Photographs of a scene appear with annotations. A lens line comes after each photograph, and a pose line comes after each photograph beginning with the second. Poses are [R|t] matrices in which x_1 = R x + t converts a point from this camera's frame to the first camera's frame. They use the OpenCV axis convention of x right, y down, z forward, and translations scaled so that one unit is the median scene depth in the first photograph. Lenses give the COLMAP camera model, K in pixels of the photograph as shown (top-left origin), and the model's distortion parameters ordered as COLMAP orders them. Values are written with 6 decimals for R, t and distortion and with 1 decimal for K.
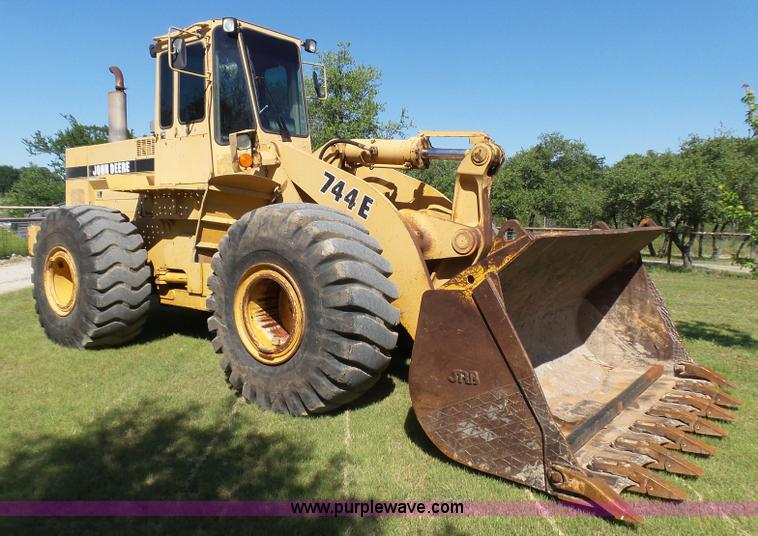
lens RADIAL K [[593.4, 0, 379.0], [0, 593.4, 268.0], [0, 0, 1]] dist [0.001922, 0.004360]
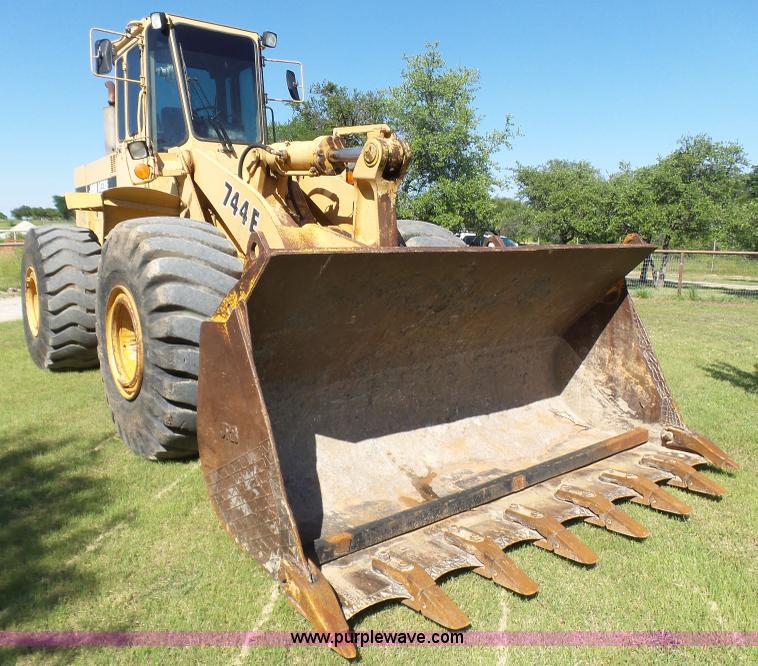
lens RADIAL K [[621.3, 0, 379.4], [0, 621.3, 322.9], [0, 0, 1]] dist [0.001363, 0.006390]
pose [[0.968374, 0.028697, -0.247846, 0.331765], [-0.017121, 0.998665, 0.048737, -0.003702], [0.248914, -0.042952, 0.967573, 0.155867]]
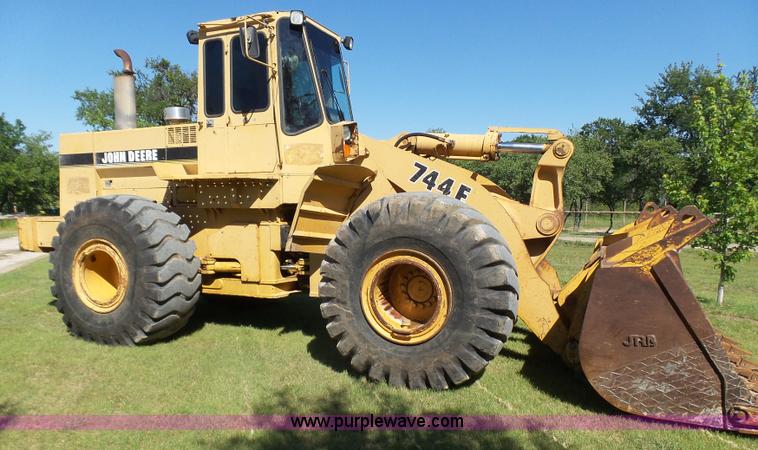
lens RADIAL K [[527.8, 0, 387.0], [0, 527.8, 252.4], [0, 0, 1]] dist [0.004323, -0.001623]
pose [[0.961519, -0.037673, 0.272143, -0.377905], [0.034577, 0.999271, 0.016167, -0.015106], [-0.272554, -0.006135, 0.962121, 0.082870]]
